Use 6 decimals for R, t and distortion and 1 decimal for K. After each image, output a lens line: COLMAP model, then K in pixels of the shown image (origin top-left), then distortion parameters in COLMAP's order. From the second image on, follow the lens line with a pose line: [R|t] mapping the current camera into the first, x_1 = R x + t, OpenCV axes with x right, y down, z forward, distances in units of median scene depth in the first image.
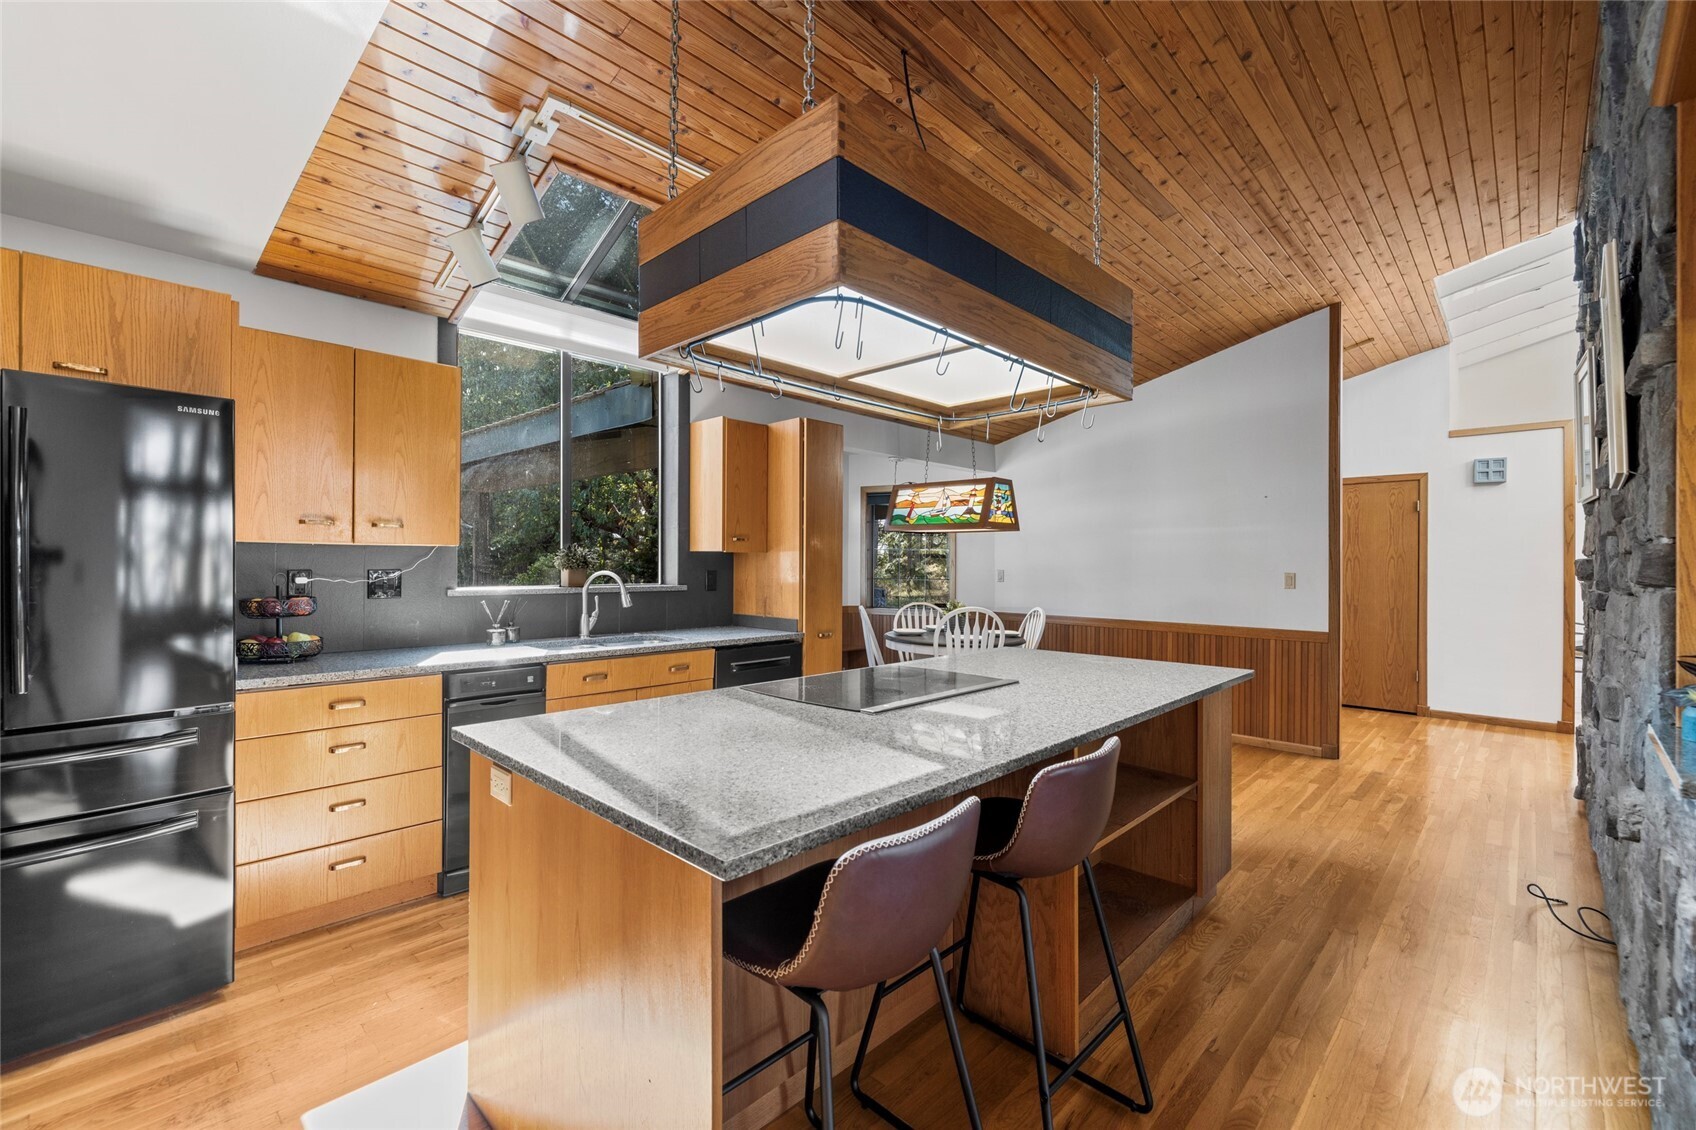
lens RADIAL K [[706.8, 0, 849.6], [0, 706.8, 576.8], [0, 0, 1]] dist [0.001322, -0.001492]
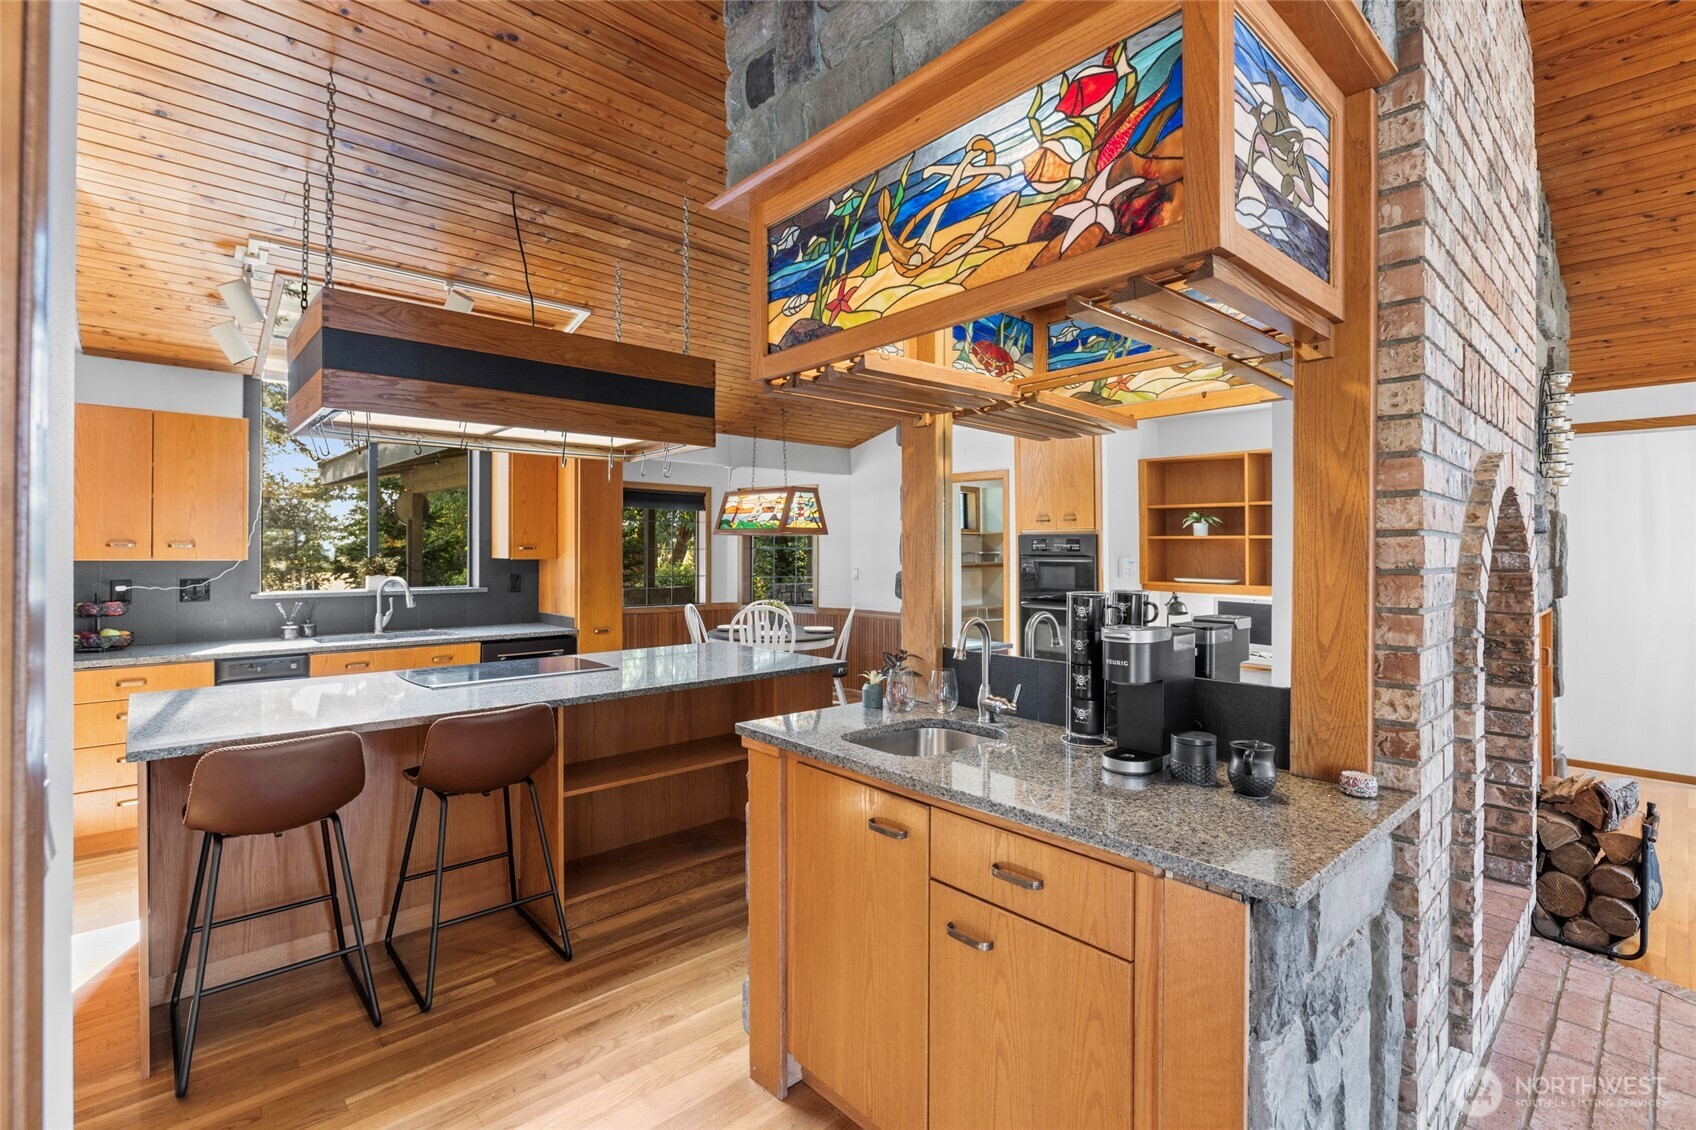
lens RADIAL K [[771.6, 0, 849.0], [0, 771.6, 561.8], [0, 0, 1]] dist [-0.001705, -0.000107]
pose [[0.998100, -0.003937, -0.061493, 0.504304], [0.003608, 0.999979, -0.005462, -0.024478], [0.061513, 0.005230, 0.998093, -0.254608]]
